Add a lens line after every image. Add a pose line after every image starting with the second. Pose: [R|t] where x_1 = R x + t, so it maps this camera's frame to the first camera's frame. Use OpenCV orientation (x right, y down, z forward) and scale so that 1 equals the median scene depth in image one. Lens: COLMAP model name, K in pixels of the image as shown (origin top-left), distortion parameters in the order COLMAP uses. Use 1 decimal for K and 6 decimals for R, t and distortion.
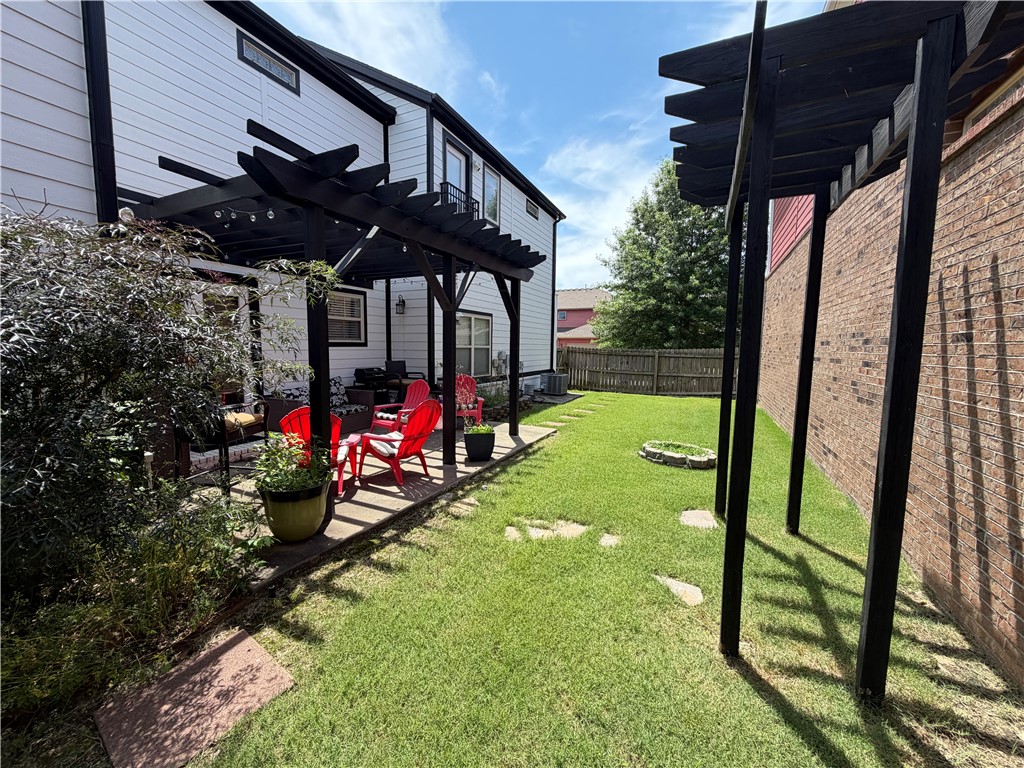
lens RADIAL K [[406.9, 0, 511.2], [0, 406.9, 382.9], [0, 0, 1]] dist [0.000301, 0.000180]
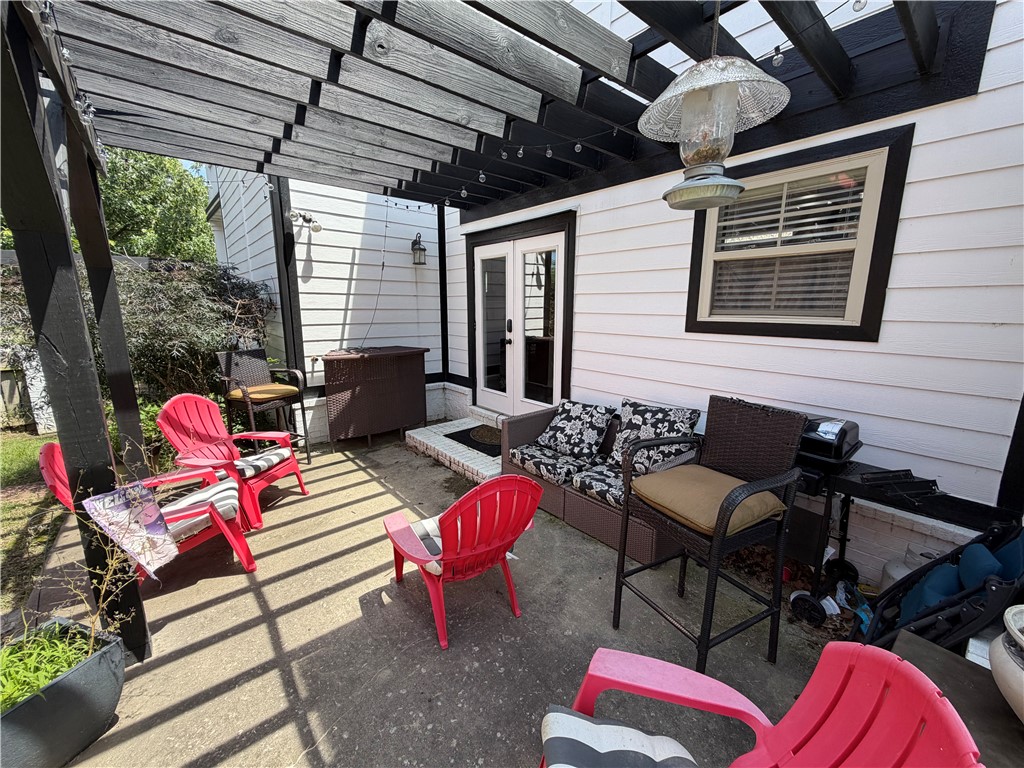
lens RADIAL K [[406.9, 0, 511.4], [0, 406.9, 385.0], [0, 0, 1]] dist [0.000301, 0.000180]
pose [[-0.410042, 0.163325, -0.897324, -0.000571], [-0.092750, 0.971269, 0.219167, -0.100032], [0.907338, 0.173095, -0.383113, 0.906418]]
